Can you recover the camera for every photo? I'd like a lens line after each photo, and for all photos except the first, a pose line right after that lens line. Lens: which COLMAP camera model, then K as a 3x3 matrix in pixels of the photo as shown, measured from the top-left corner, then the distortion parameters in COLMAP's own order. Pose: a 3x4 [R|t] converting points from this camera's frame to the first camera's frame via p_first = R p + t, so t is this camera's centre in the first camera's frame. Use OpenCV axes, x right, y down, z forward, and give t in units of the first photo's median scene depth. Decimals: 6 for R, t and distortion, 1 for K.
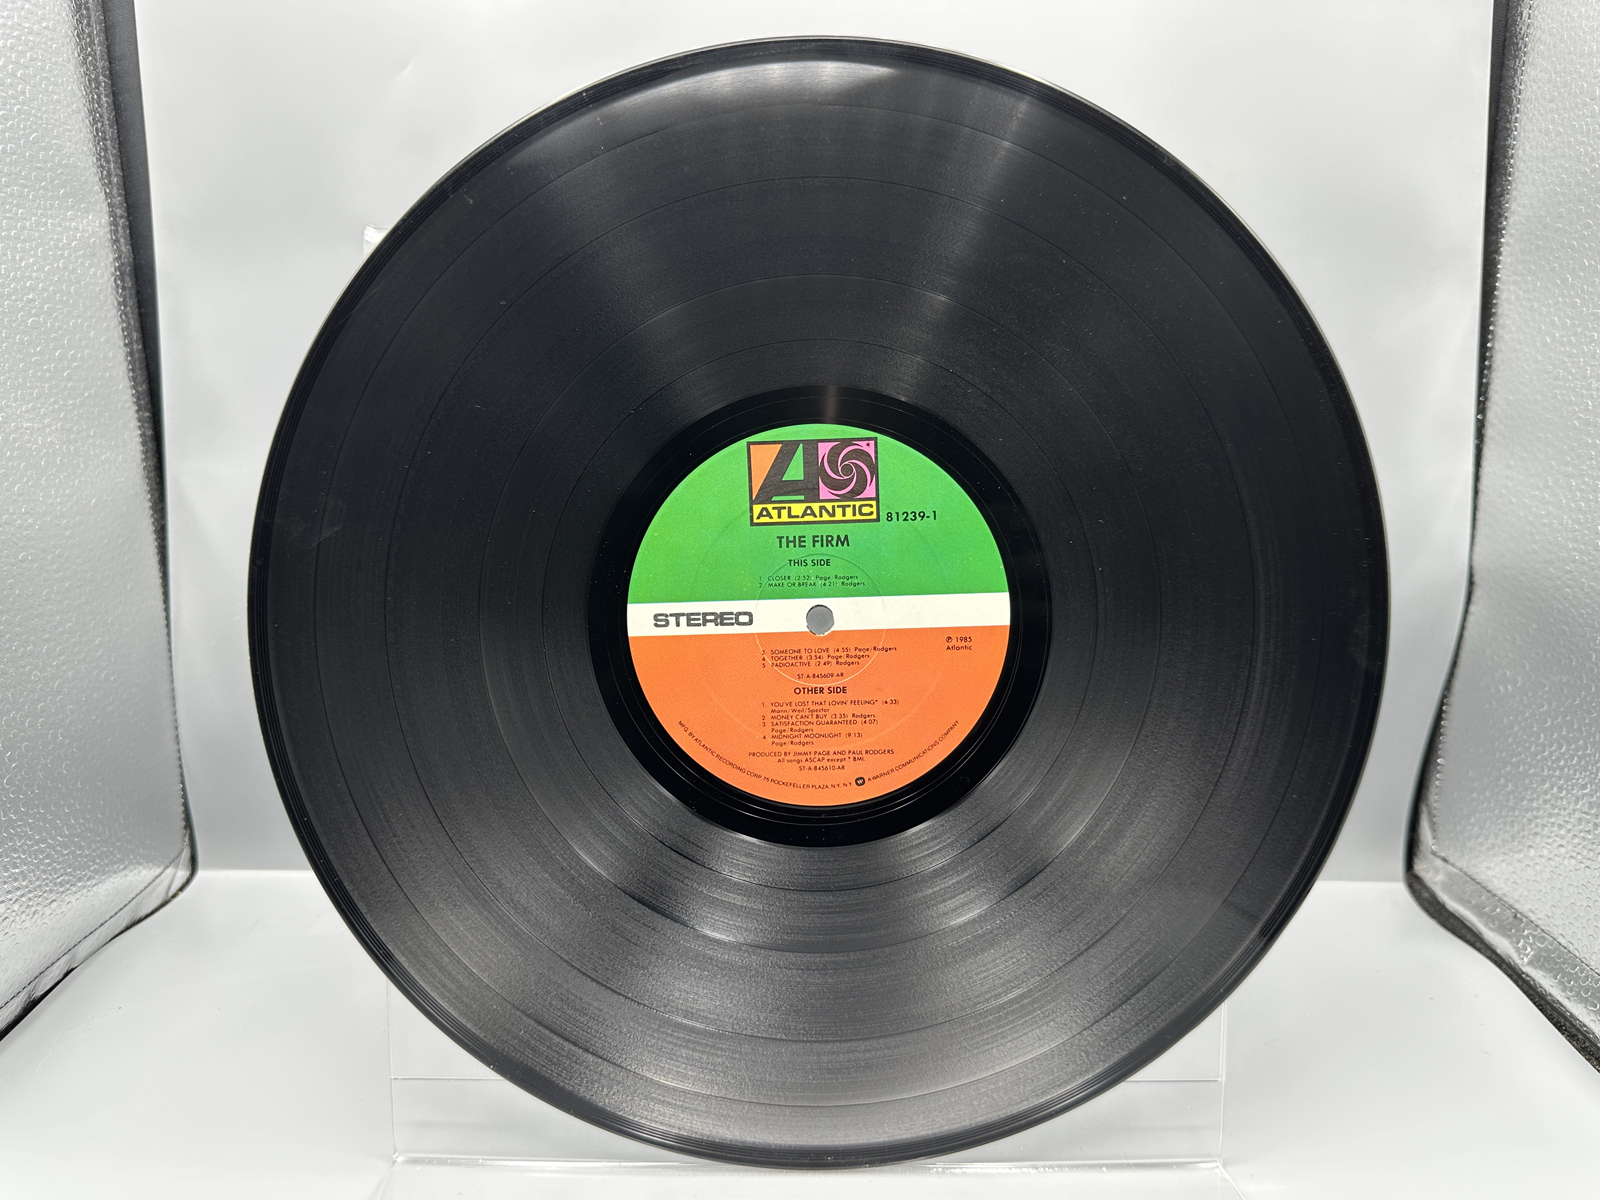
lens RADIAL K [[1143.2, 0, 800.0], [0, 1143.2, 600.0], [0, 0, 1]] dist [-0.002116, -0.005065]
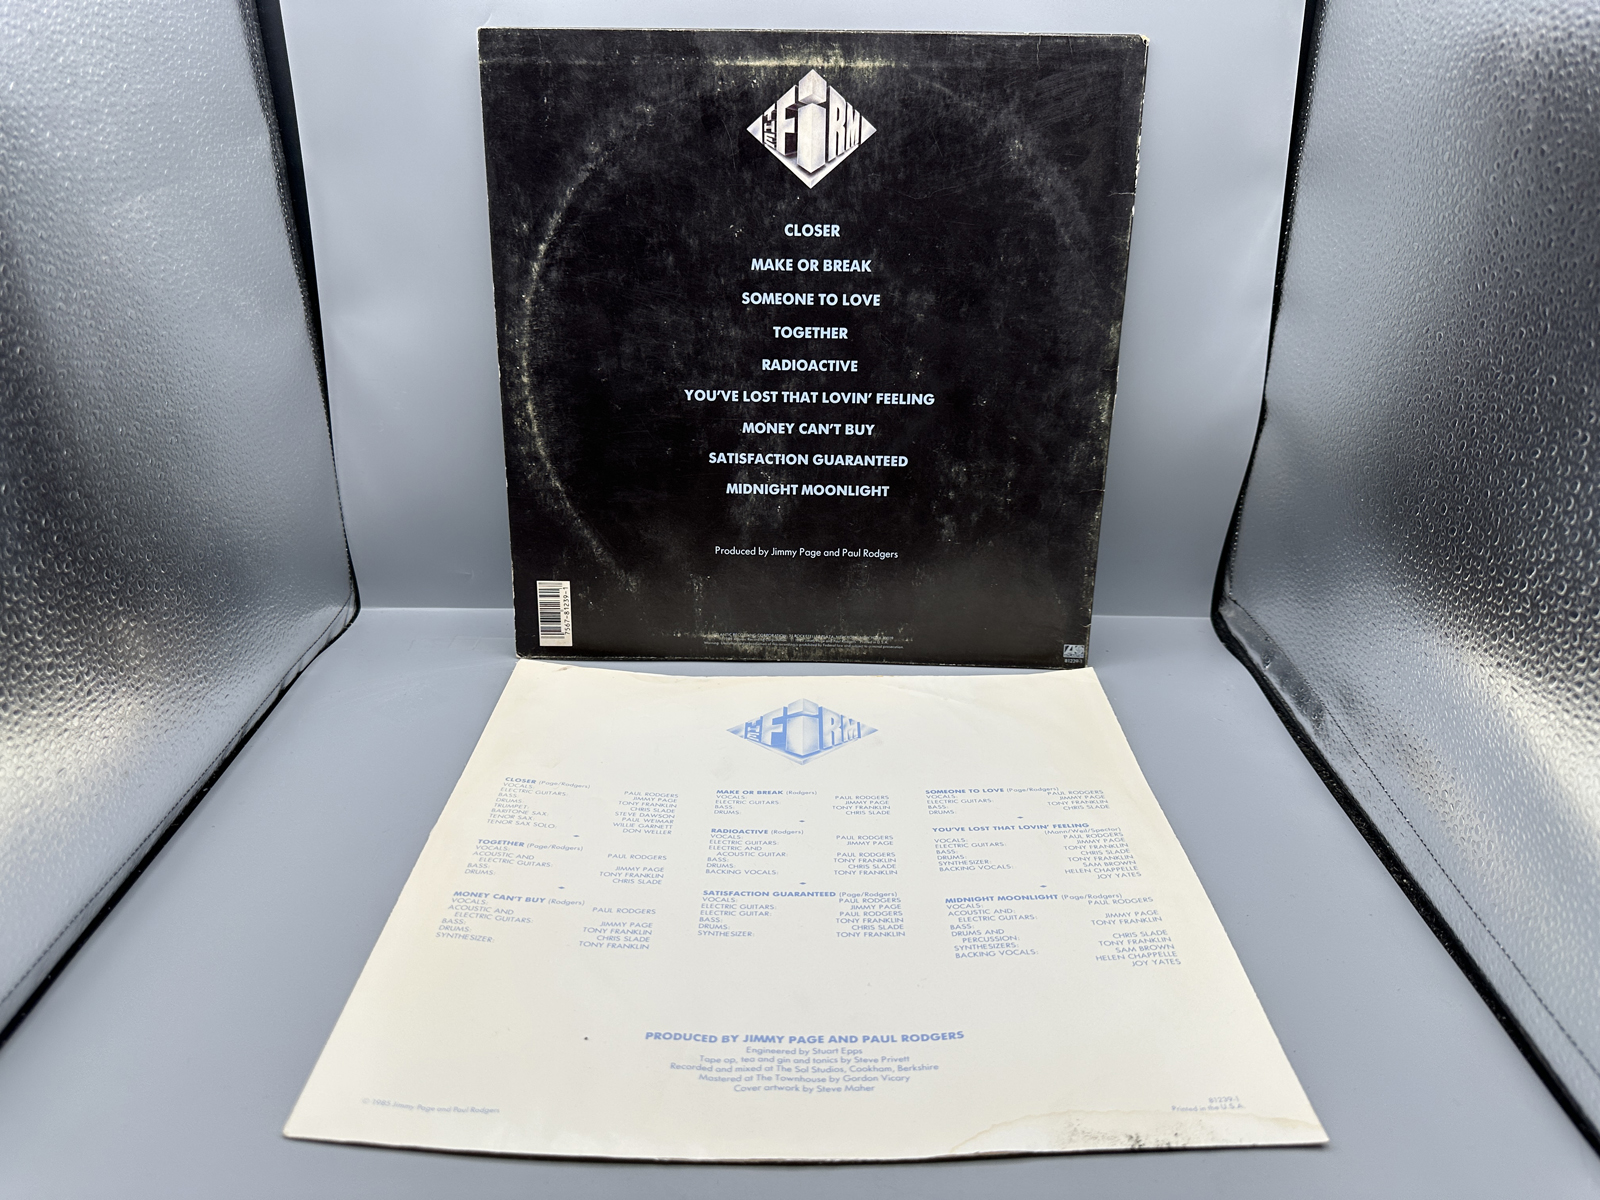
lens RADIAL K [[1143.2, 0, 800.0], [0, 1143.2, 600.0], [0, 0, 1]] dist [-0.002116, -0.005065]
pose [[0.999979, 0.002047, -0.006206, 0.029438], [-0.000657, 0.976338, 0.216250, -0.093870], [0.006502, -0.216241, 0.976318, -0.443807]]
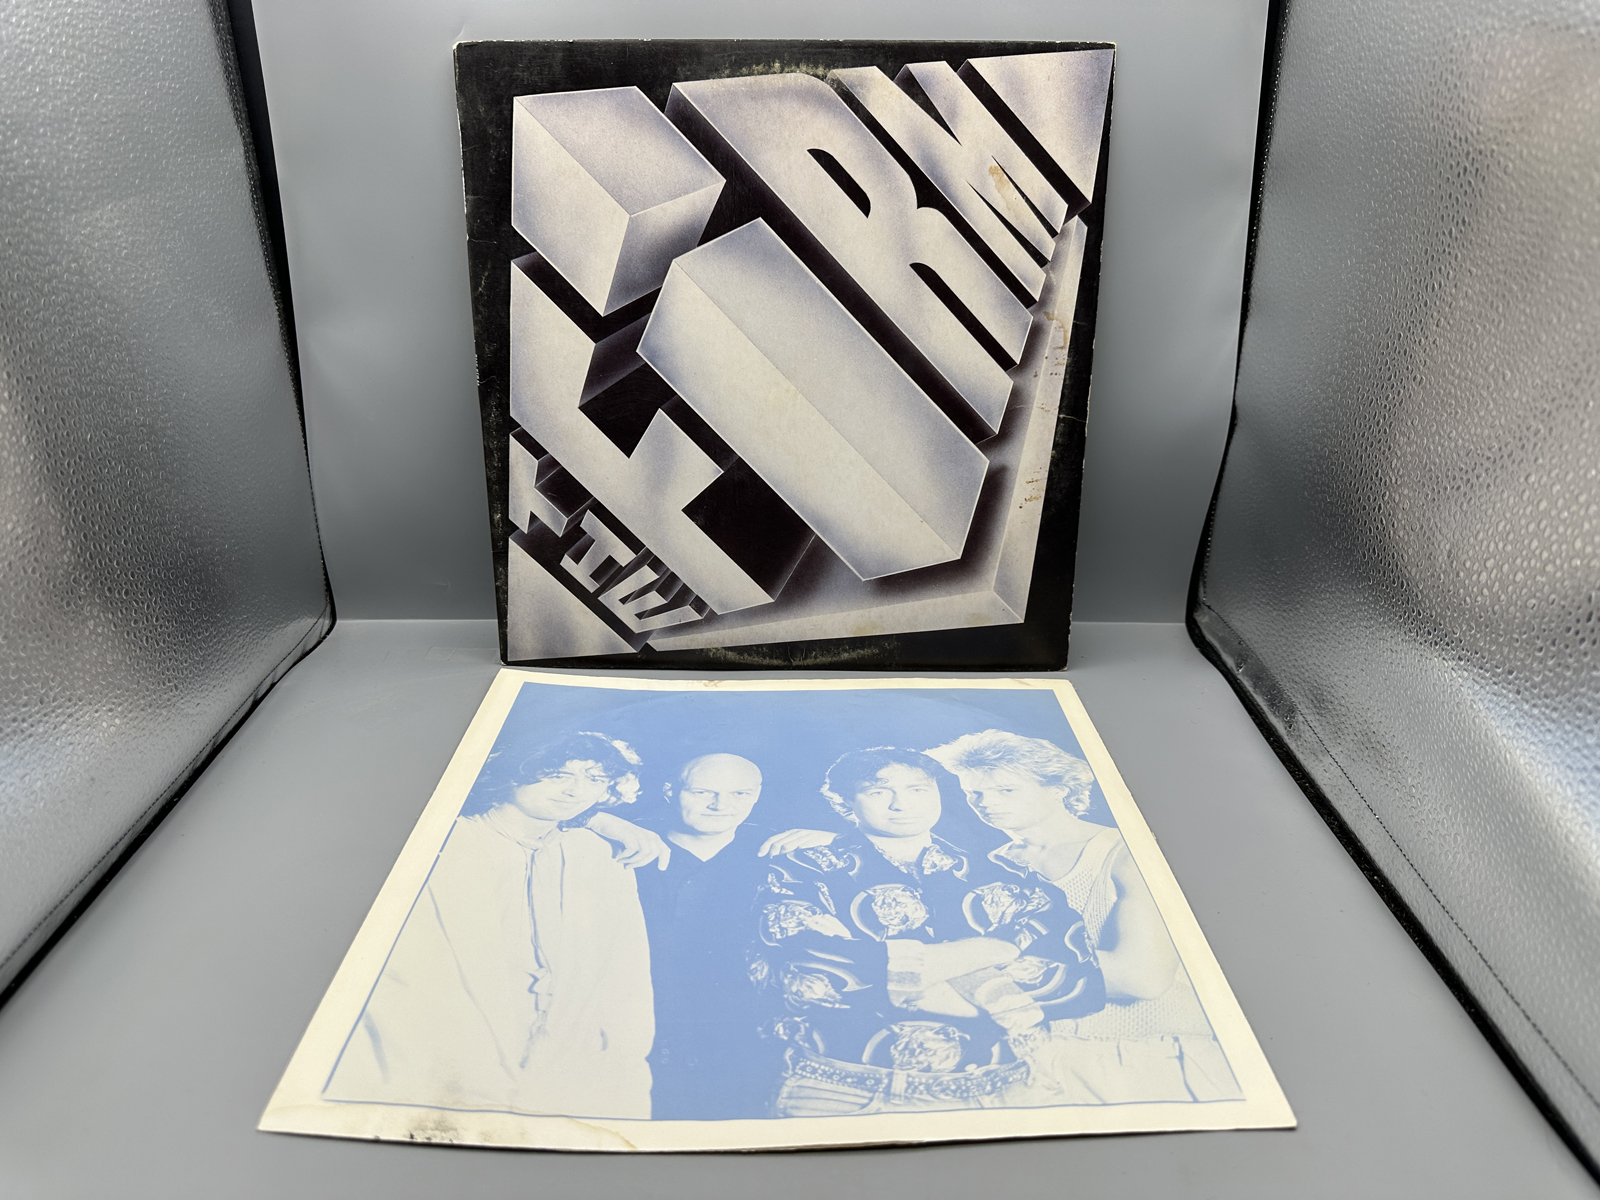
lens RADIAL K [[1143.2, 0, 800.0], [0, 1143.2, 600.0], [0, 0, 1]] dist [-0.002116, -0.005065]
pose [[0.999972, -0.005352, 0.005243, 0.043925], [0.004198, 0.979875, 0.199568, -0.078979], [-0.006205, -0.199541, 0.979870, -0.449820]]
